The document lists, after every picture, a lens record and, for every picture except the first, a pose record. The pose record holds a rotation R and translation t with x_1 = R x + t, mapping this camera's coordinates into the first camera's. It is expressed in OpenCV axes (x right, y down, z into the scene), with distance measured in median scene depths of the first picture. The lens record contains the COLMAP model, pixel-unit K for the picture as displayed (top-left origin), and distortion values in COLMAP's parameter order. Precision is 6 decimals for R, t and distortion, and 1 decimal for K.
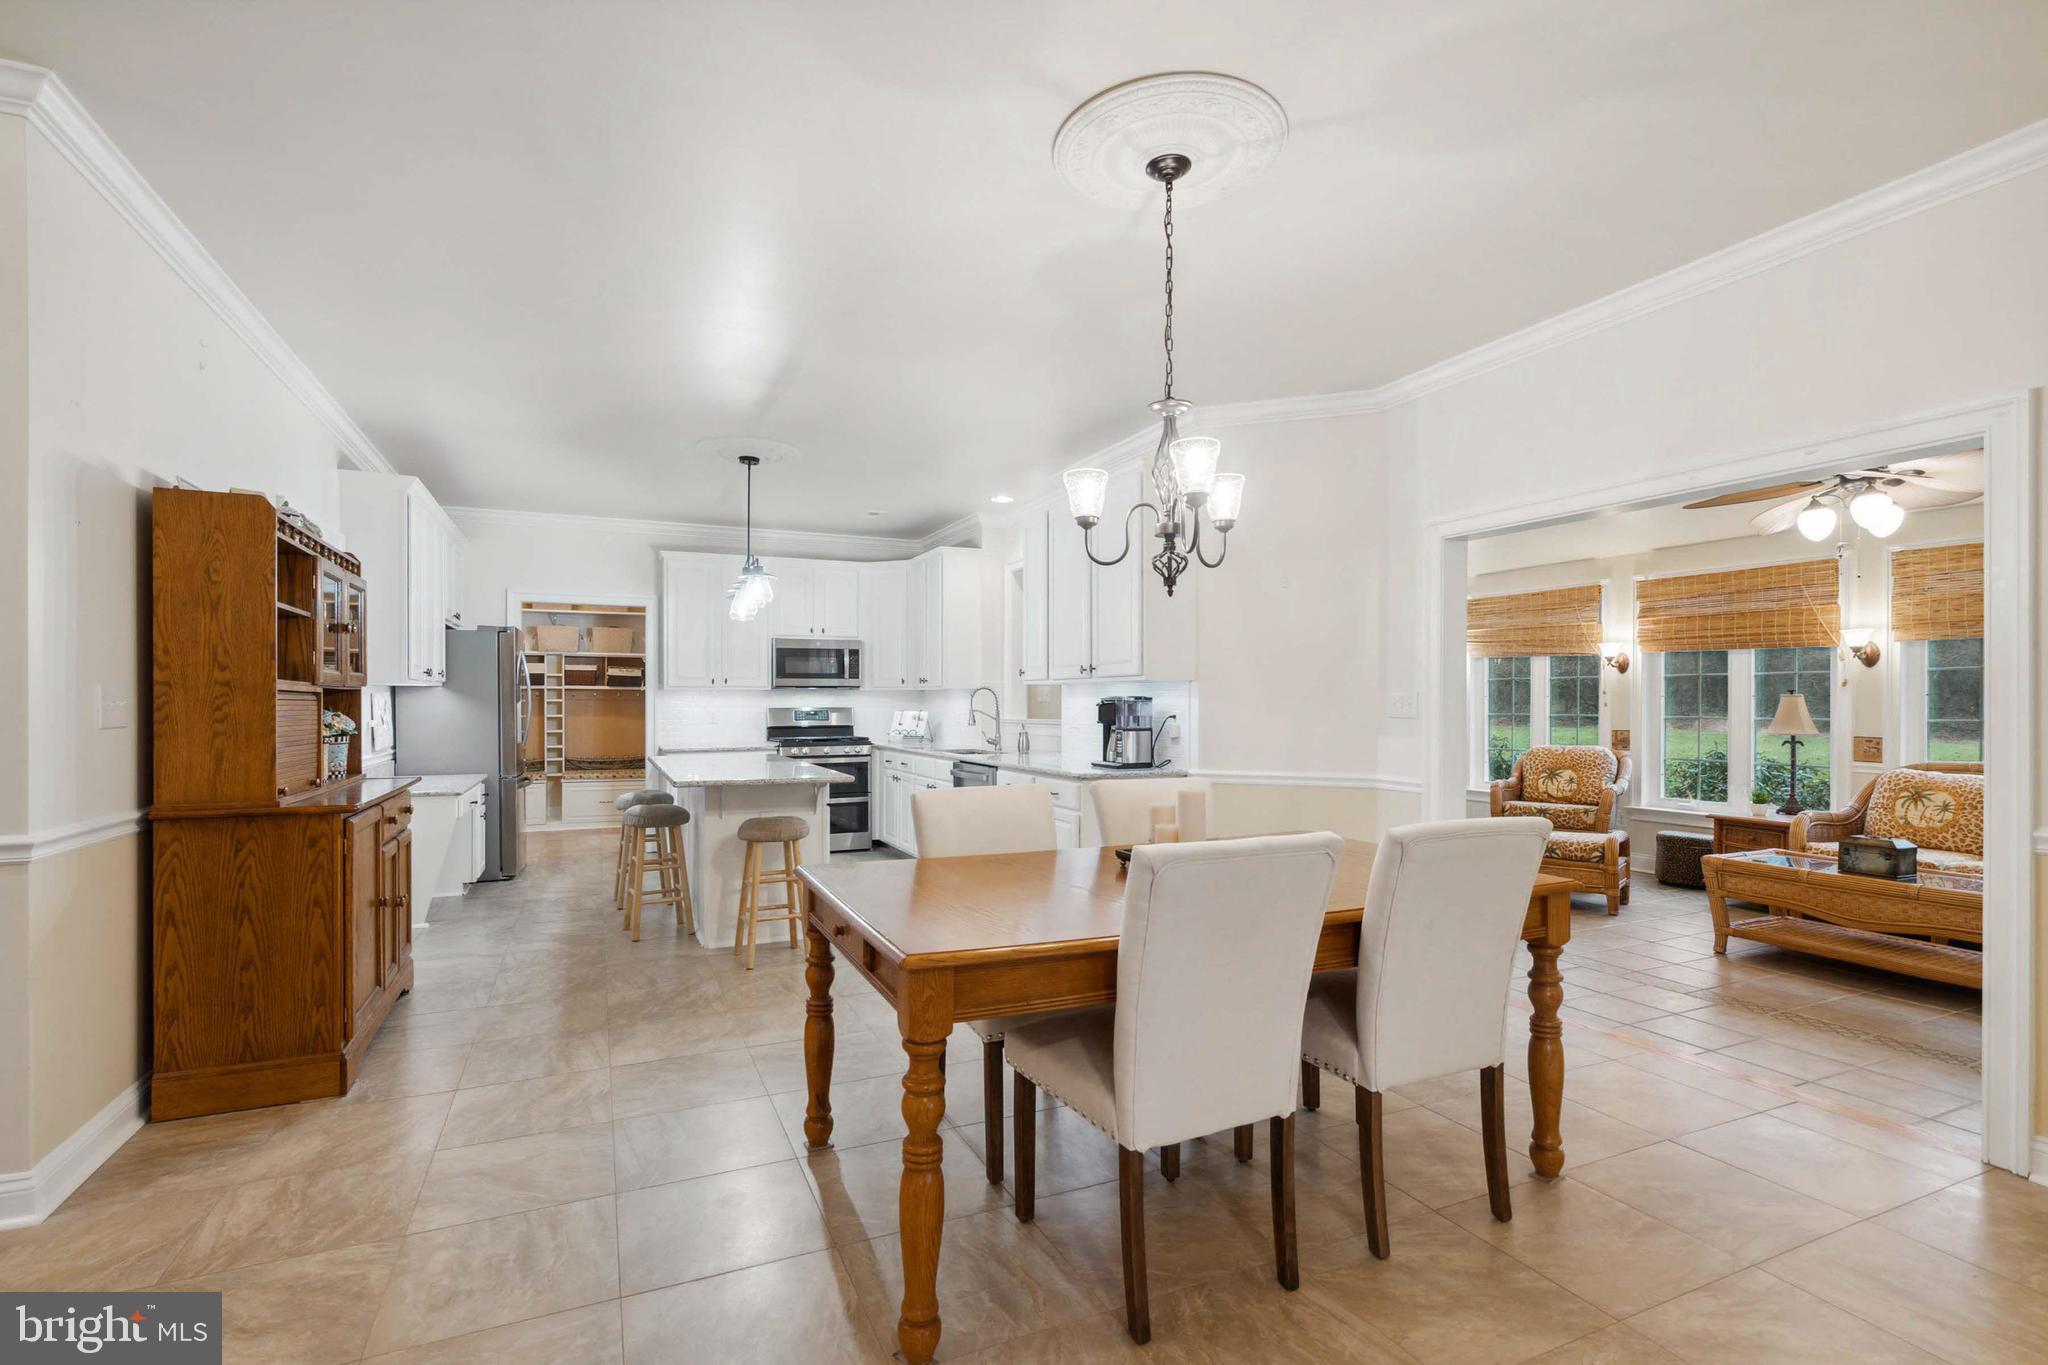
lens RADIAL K [[940.4, 0, 1015.5], [0, 940.4, 704.7], [0, 0, 1]] dist [-0.004013, 0.000681]
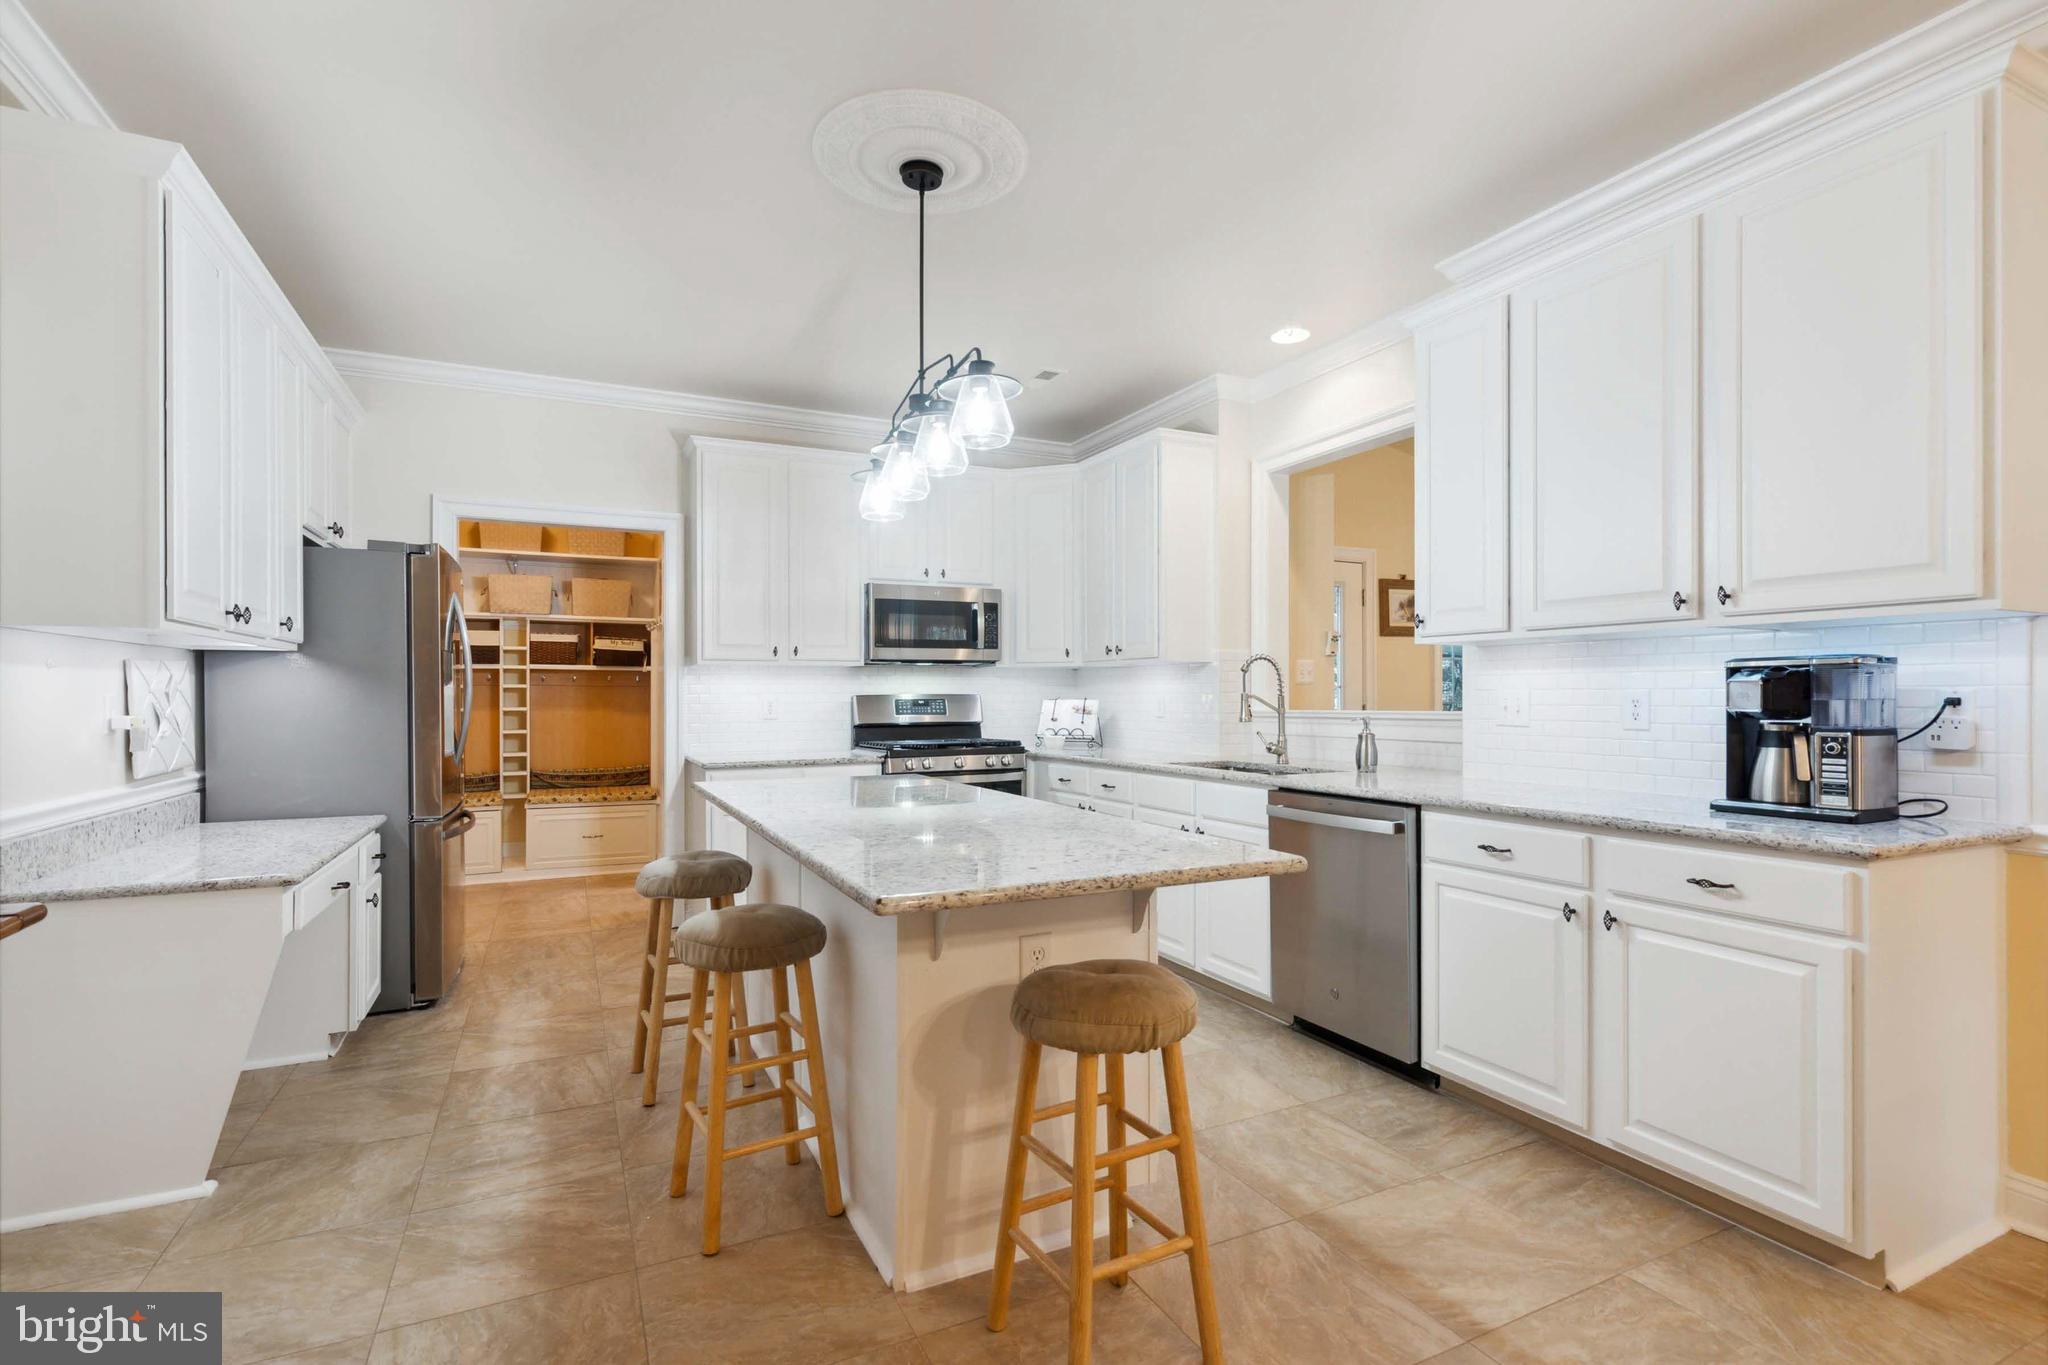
lens RADIAL K [[954.3, 0, 1019.5], [0, 954.3, 692.5], [0, 0, 1]] dist [0.001681, 0.000843]
pose [[0.999586, -0.002623, 0.028642, -0.170157], [0.002811, 0.999975, -0.006500, 0.006274], [-0.028624, 0.006578, 0.999569, 0.349876]]
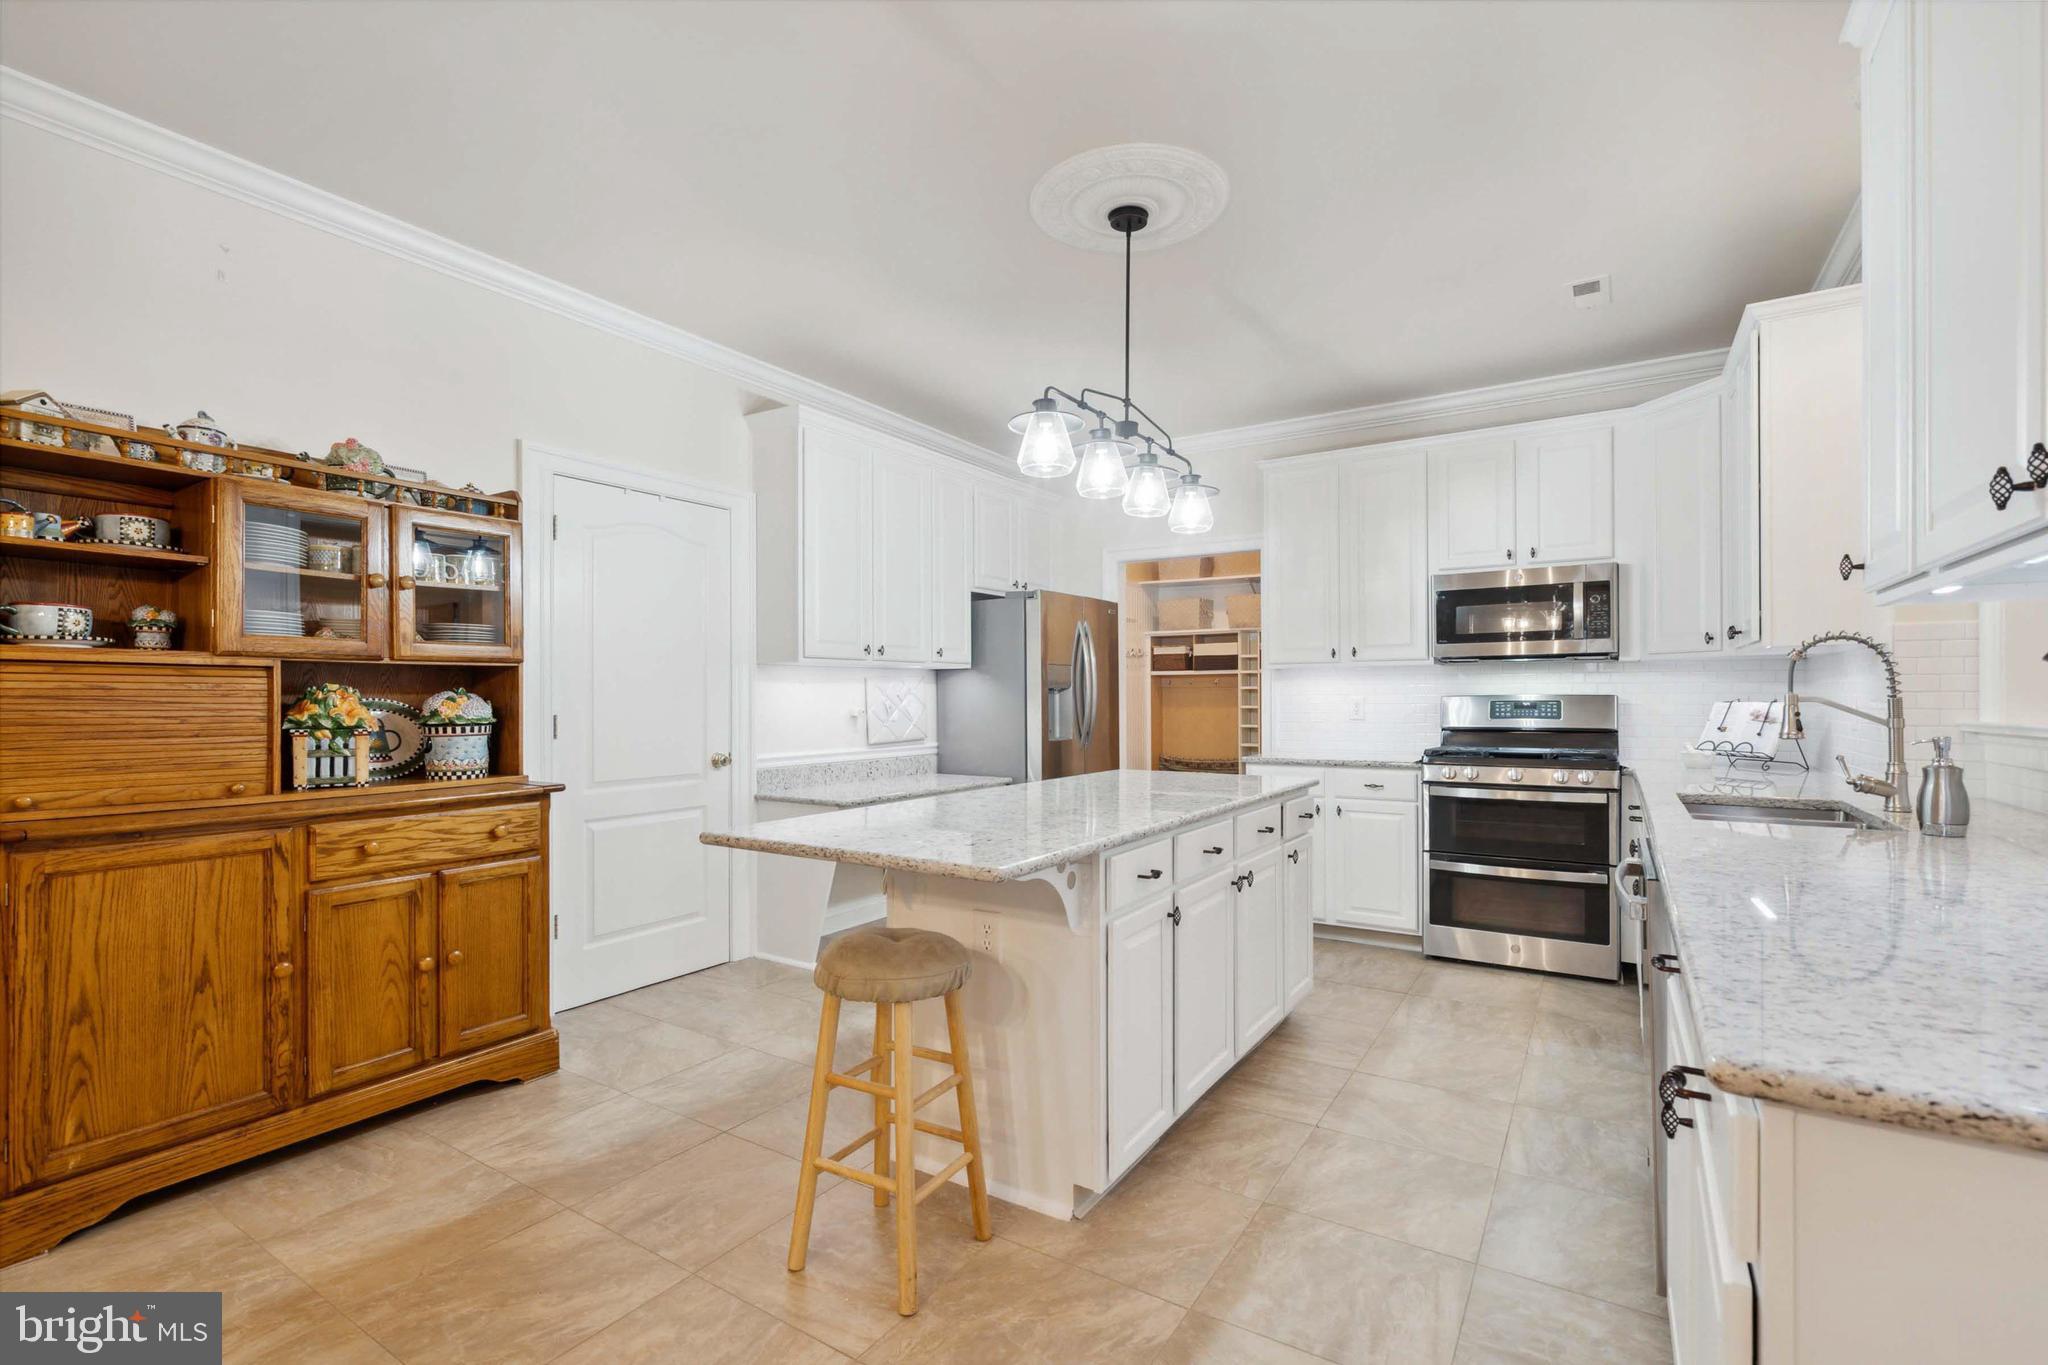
lens RADIAL K [[923.2, 0, 1016.8], [0, 923.2, 692.7], [0, 0, 1]] dist [-0.004344, 0.000276]
pose [[0.540232, -0.006174, -0.841494, 0.078966], [0.000709, 0.999976, -0.006881, 0.005219], [0.841516, 0.003121, 0.540223, 0.460754]]
